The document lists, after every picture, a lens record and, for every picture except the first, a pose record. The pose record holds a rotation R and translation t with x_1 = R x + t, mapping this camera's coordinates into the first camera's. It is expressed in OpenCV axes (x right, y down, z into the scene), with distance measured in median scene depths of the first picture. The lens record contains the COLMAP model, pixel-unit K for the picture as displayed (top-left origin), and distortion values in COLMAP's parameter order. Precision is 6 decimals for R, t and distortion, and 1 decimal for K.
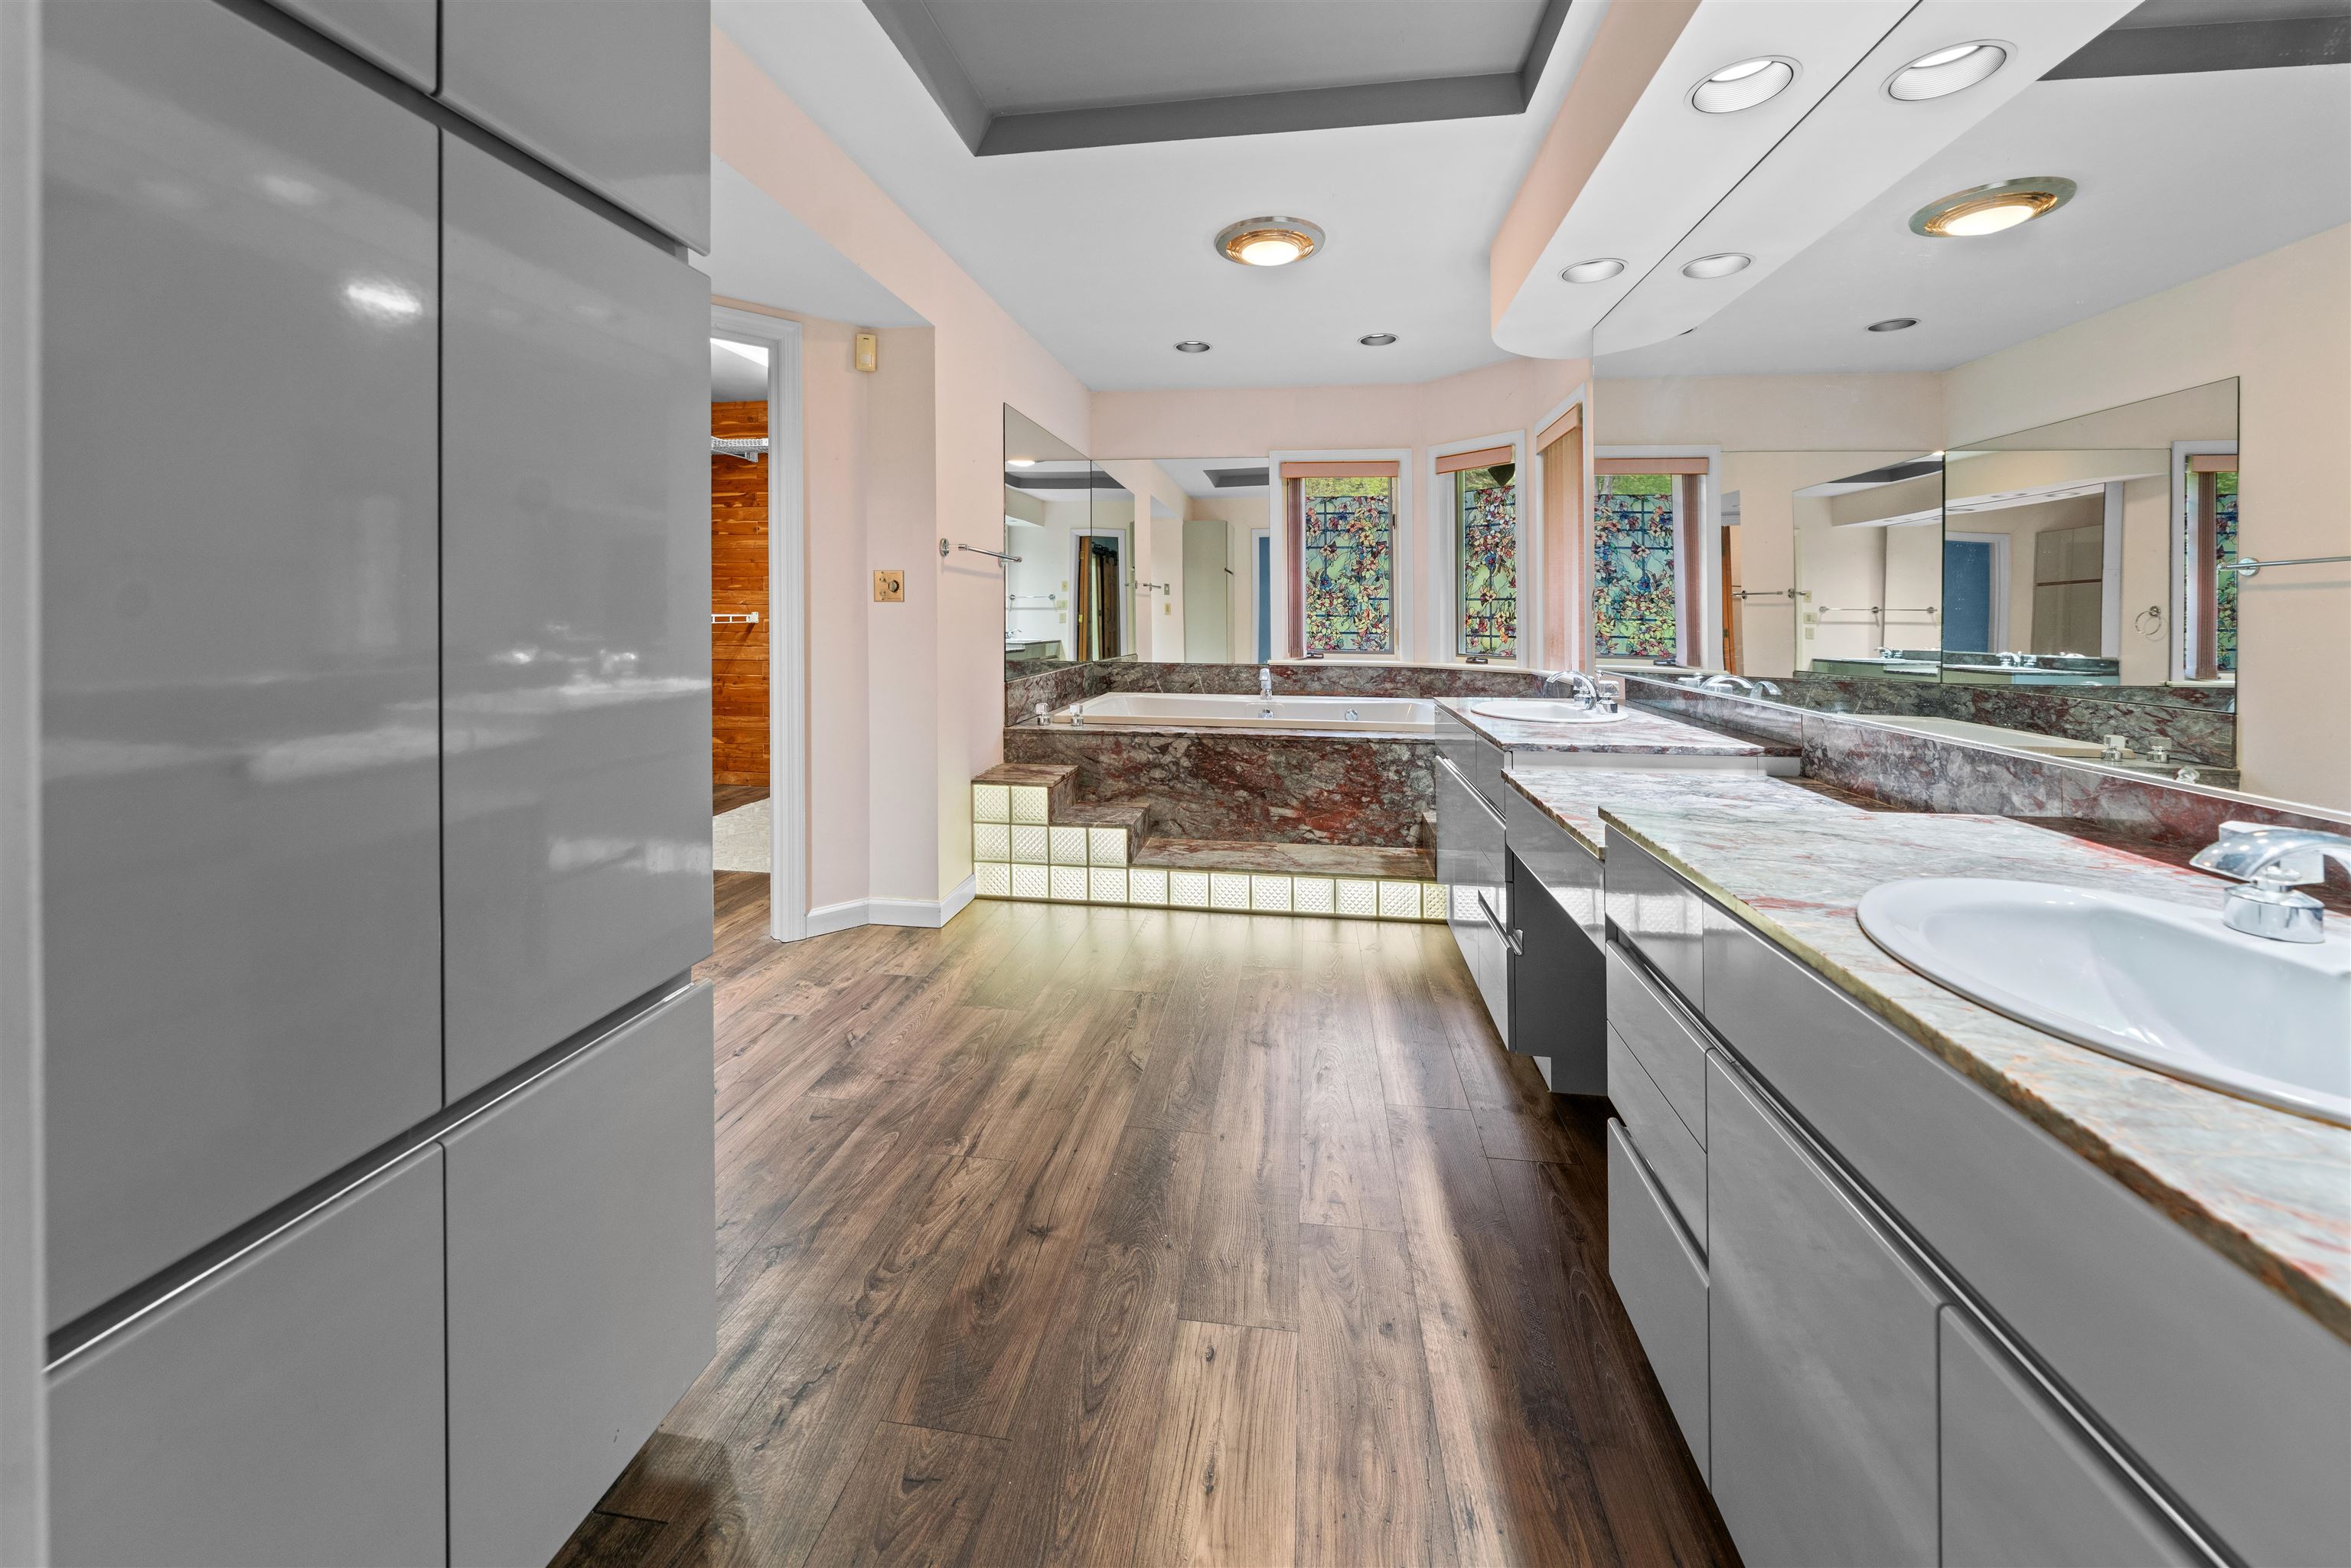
lens RADIAL K [[871.2, 0, 1191.6], [0, 871.2, 654.6], [0, 0, 1]] dist [0.000025, -0.000048]
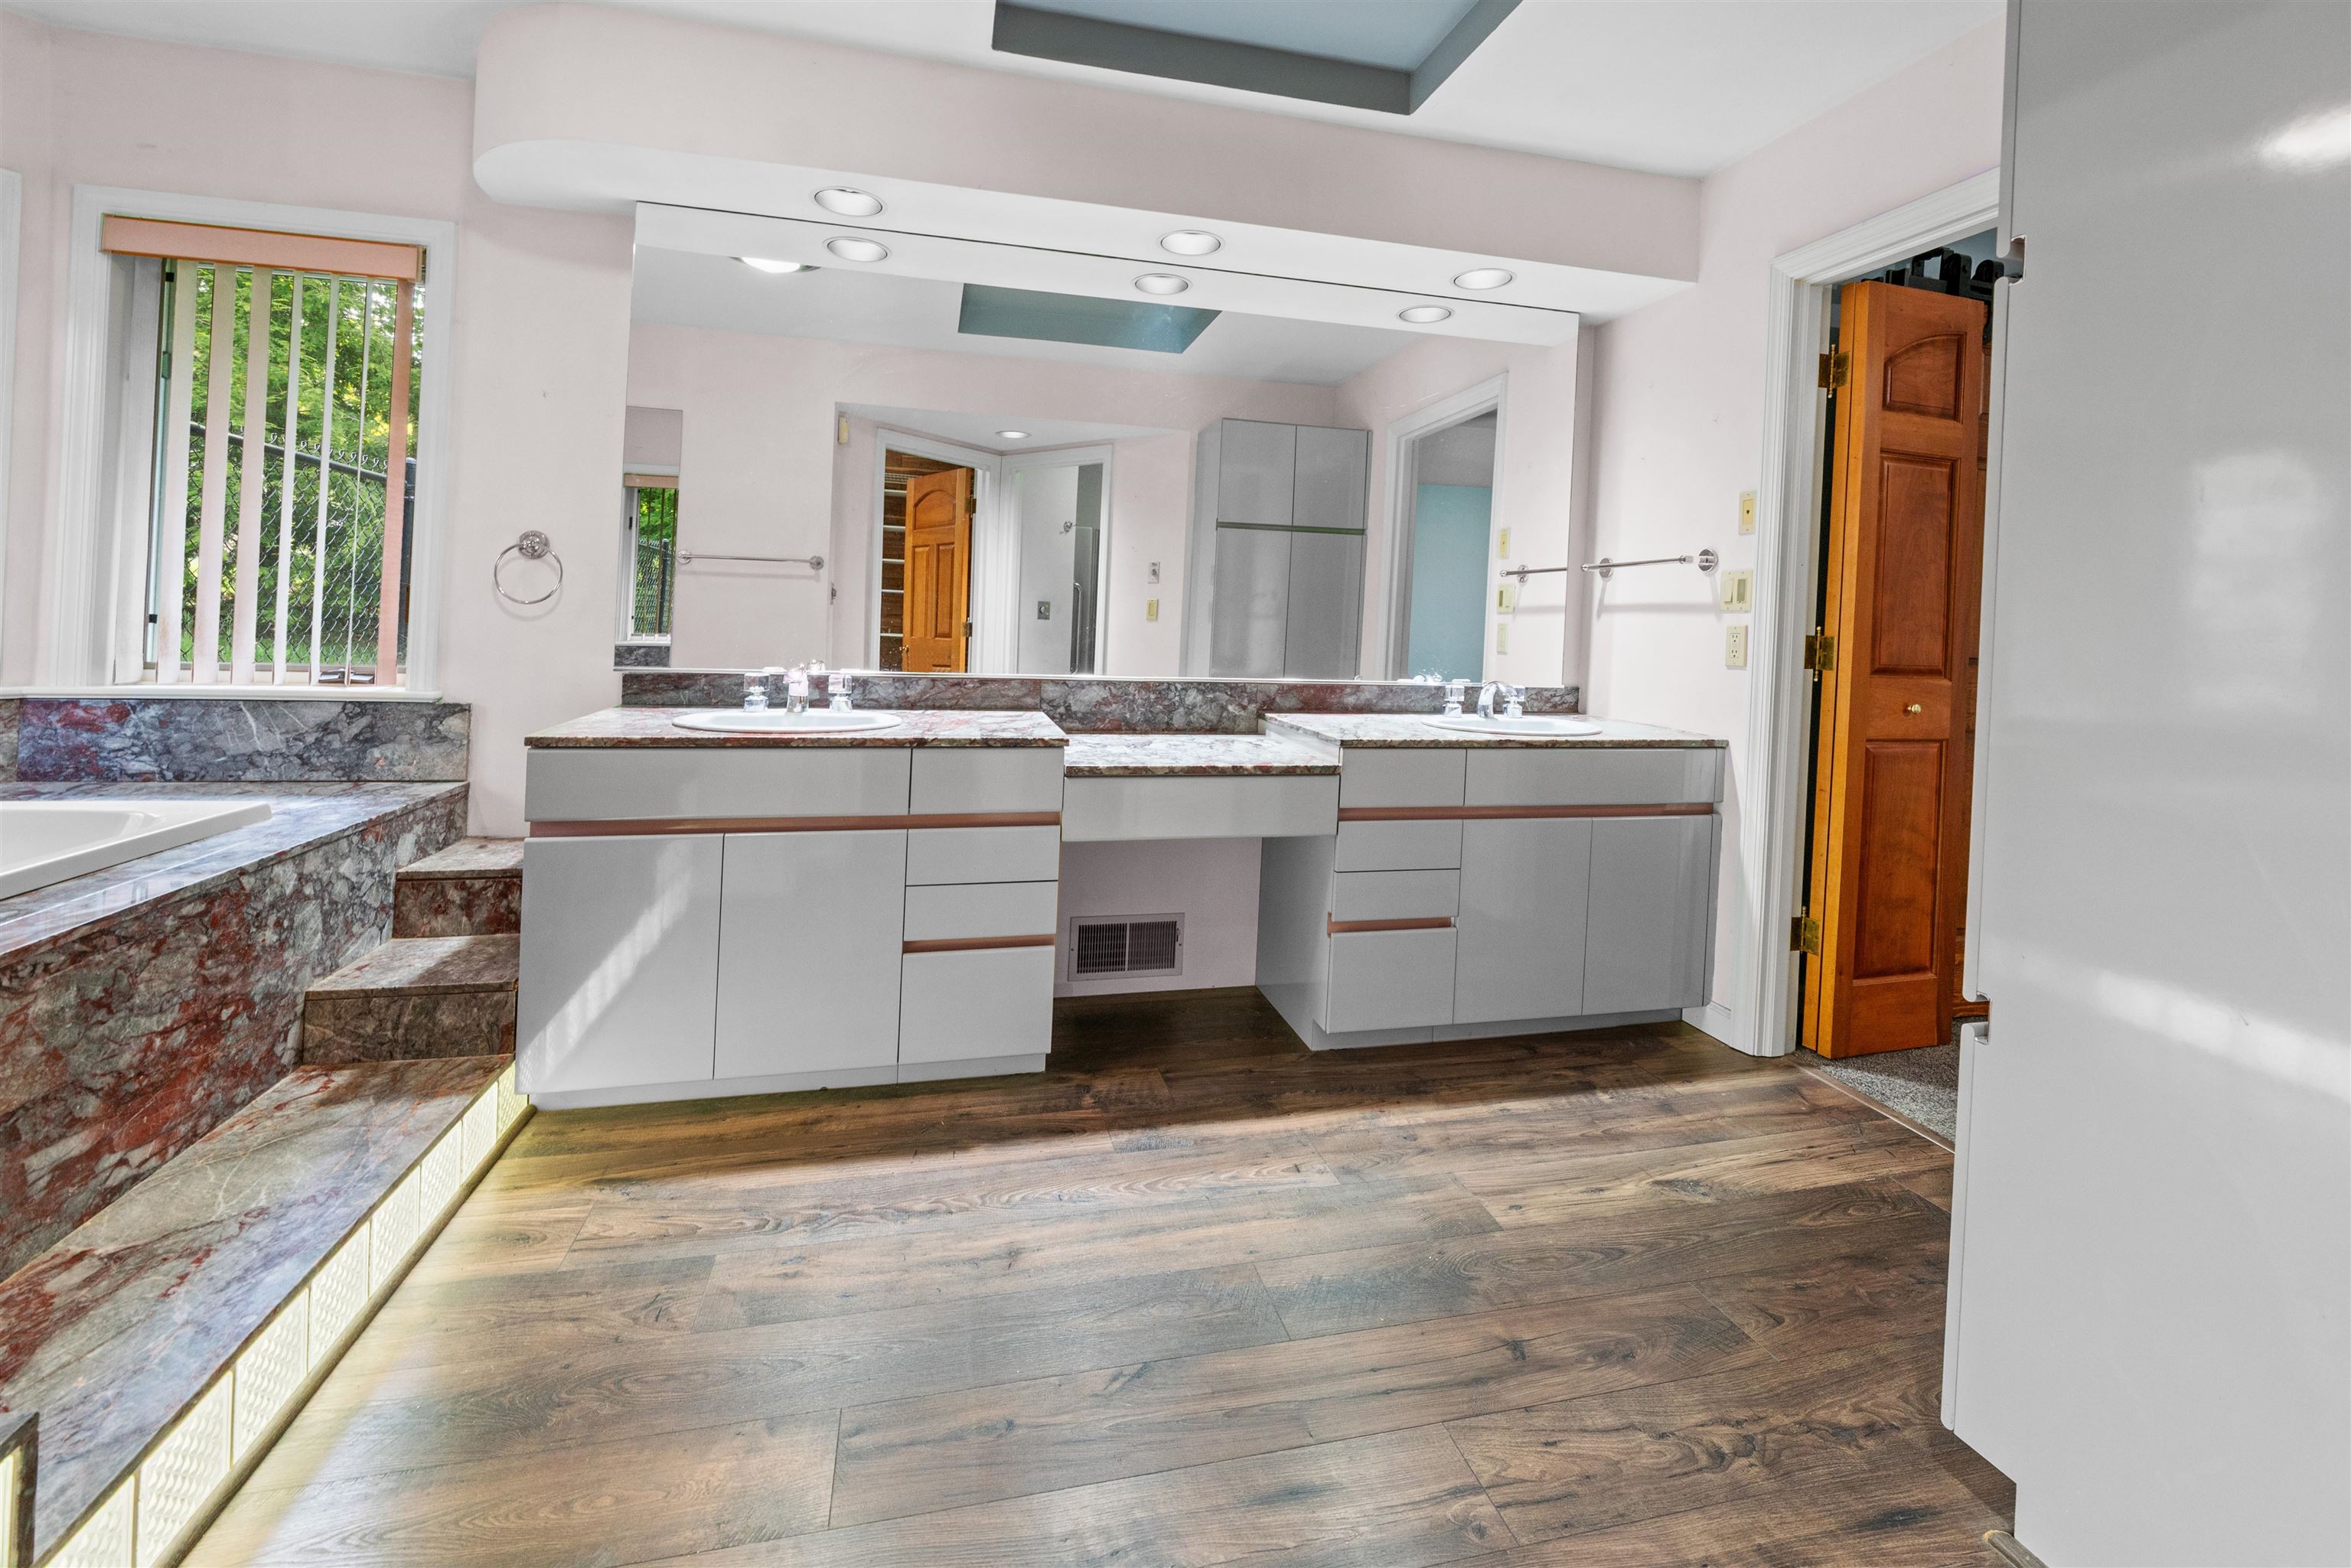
lens RADIAL K [[968.8, 0, 1175.5], [0, 968.8, 784.0], [0, 0, 1]] dist [-0.009761, -0.000065]
pose [[-0.362664, -0.170980, 0.916101, -0.768413], [0.008698, 0.982361, 0.186790, -0.052960], [-0.931880, 0.075710, -0.354779, 1.498247]]
